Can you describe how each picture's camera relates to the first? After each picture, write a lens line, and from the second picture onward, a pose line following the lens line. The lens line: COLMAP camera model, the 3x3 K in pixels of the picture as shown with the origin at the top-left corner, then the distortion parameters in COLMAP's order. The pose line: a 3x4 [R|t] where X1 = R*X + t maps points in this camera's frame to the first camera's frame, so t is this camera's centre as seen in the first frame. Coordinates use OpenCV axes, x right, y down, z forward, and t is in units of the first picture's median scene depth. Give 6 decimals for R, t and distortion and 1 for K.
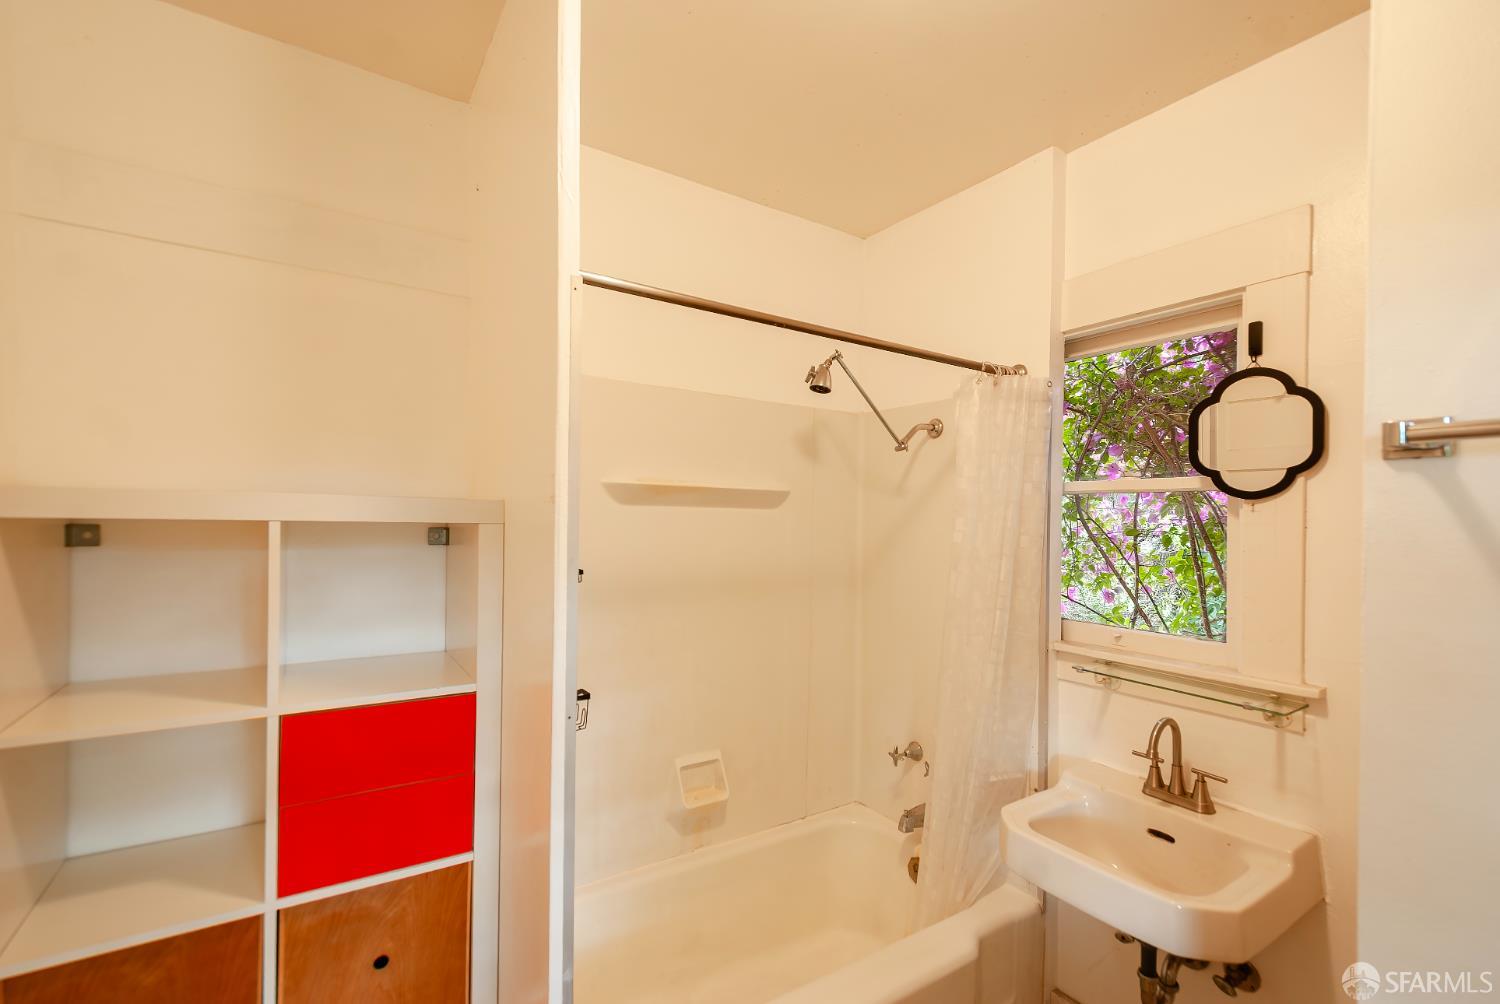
lens RADIAL K [[663.0, 0, 754.0], [0, 663.0, 508.1], [0, 0, 1]] dist [0.004746, -0.000086]
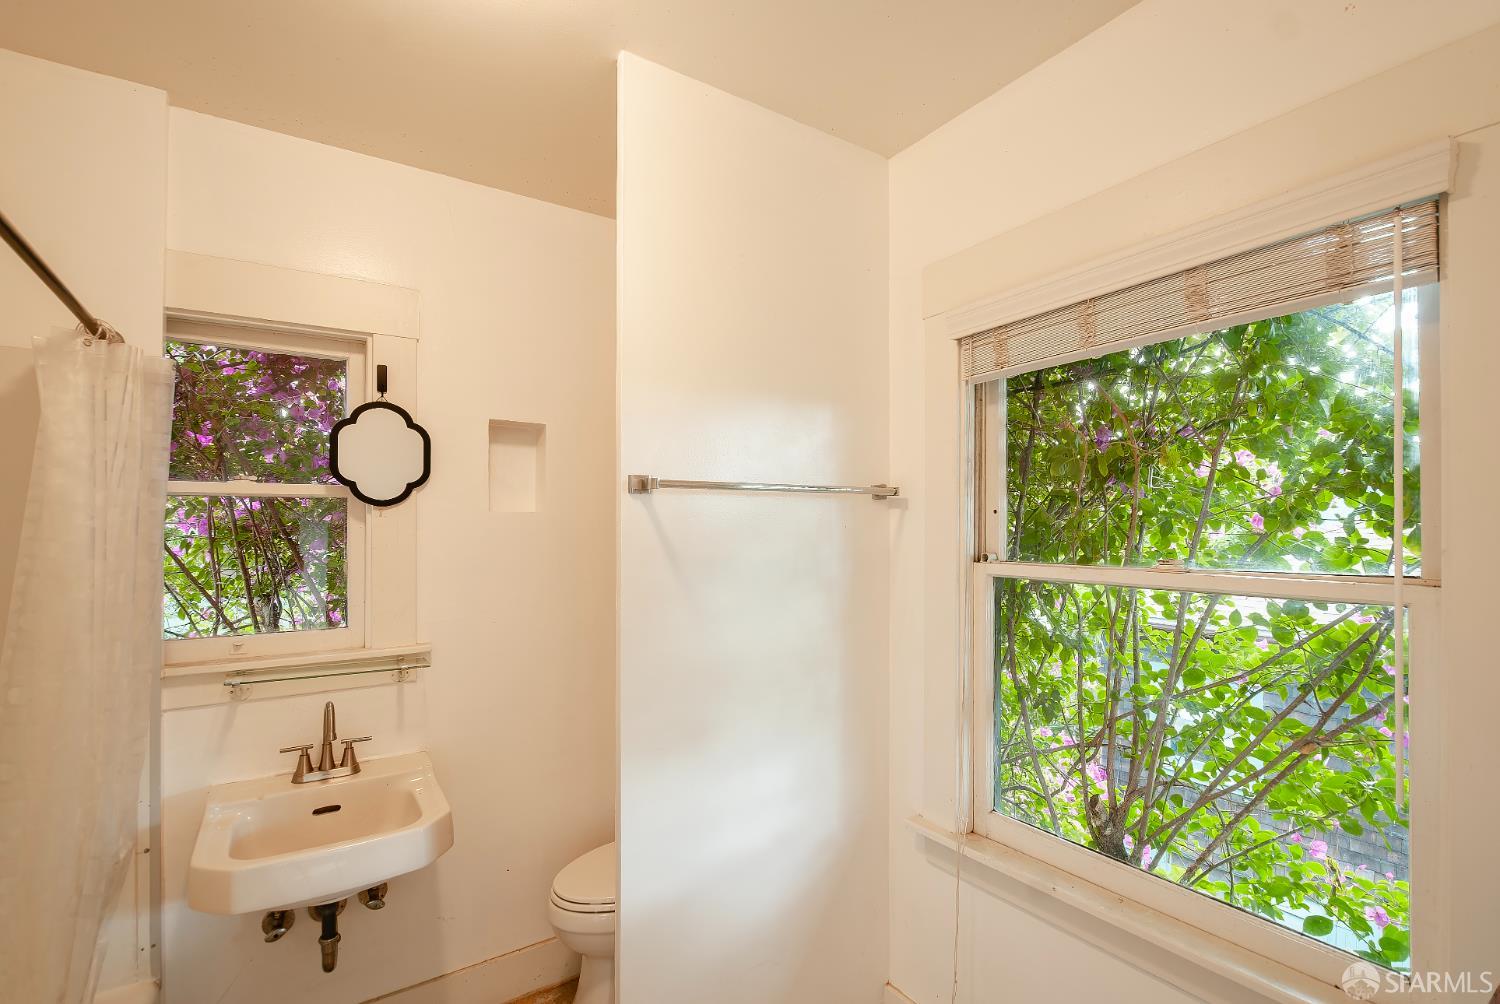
lens RADIAL K [[663.0, 0, 754.0], [0, 663.0, 508.1], [0, 0, 1]] dist [0.004746, -0.000086]
pose [[0.004936, 0.009263, 0.999945, -0.490235], [-0.010957, 0.999898, -0.009208, -0.006031], [-0.999928, -0.010911, 0.005037, 0.289652]]
